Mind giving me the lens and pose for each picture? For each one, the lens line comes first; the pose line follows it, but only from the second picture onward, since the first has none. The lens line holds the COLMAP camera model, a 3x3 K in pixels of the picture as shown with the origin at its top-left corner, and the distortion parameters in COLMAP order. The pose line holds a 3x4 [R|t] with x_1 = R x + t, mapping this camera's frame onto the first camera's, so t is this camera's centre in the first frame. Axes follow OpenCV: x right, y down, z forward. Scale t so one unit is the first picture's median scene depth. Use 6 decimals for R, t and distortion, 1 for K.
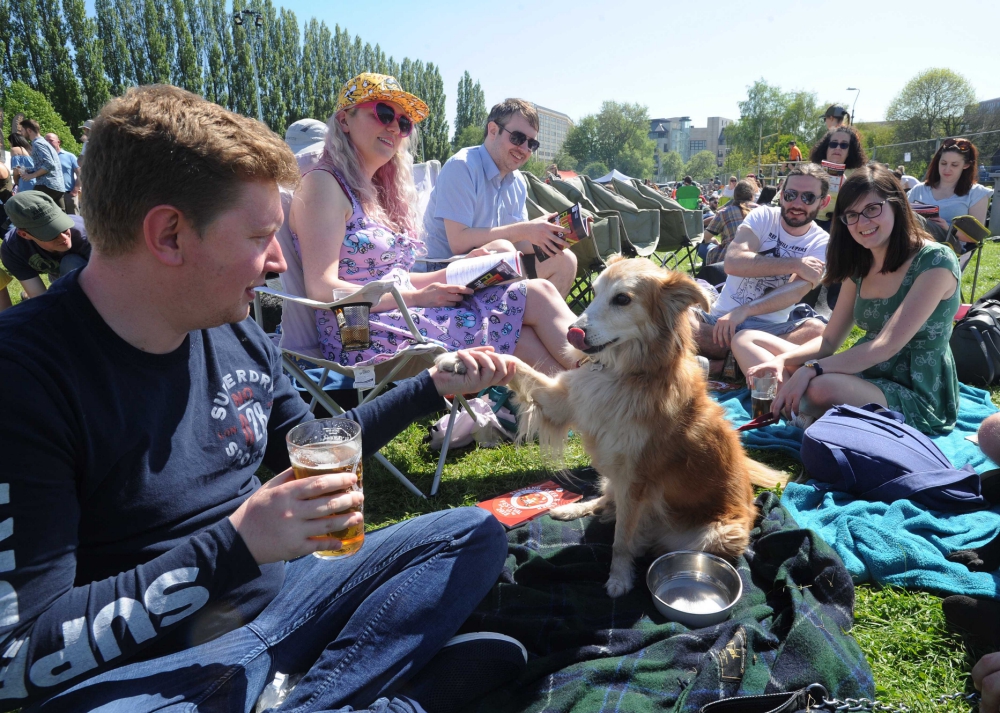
lens RADIAL K [[560.6, 0, 500.0], [0, 560.6, 356.5], [0, 0, 1]] dist [-0.014123, 0.016705]
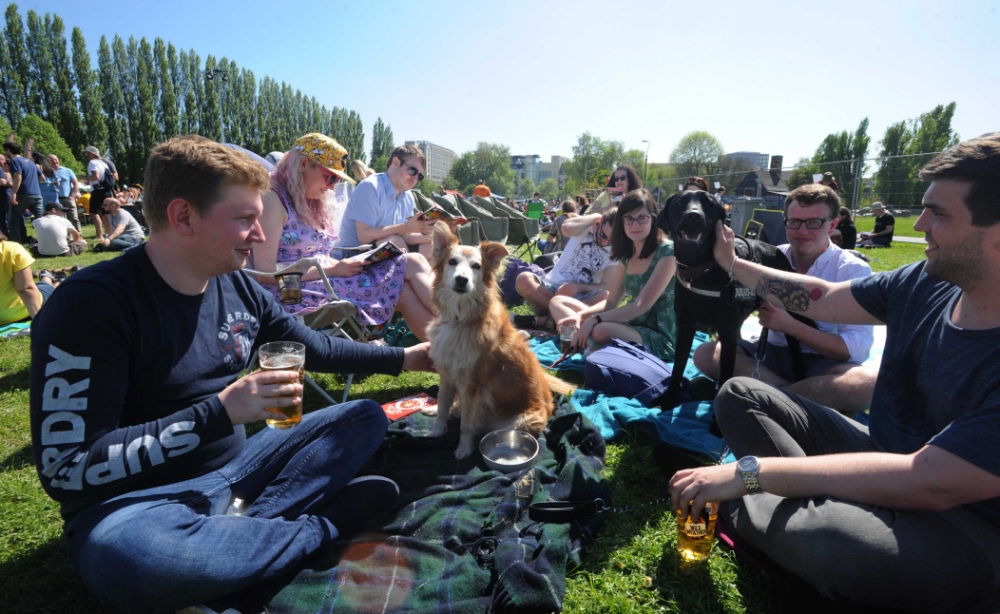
lens RADIAL K [[587.6, 0, 500.0], [0, 587.6, 307.0], [0, 0, 1]] dist [-0.030177, 0.002757]
pose [[0.994617, 0.005843, 0.103451, 0.094429], [0.006081, 0.993396, -0.114574, 0.128117], [-0.103438, 0.114587, 0.988013, -0.429880]]
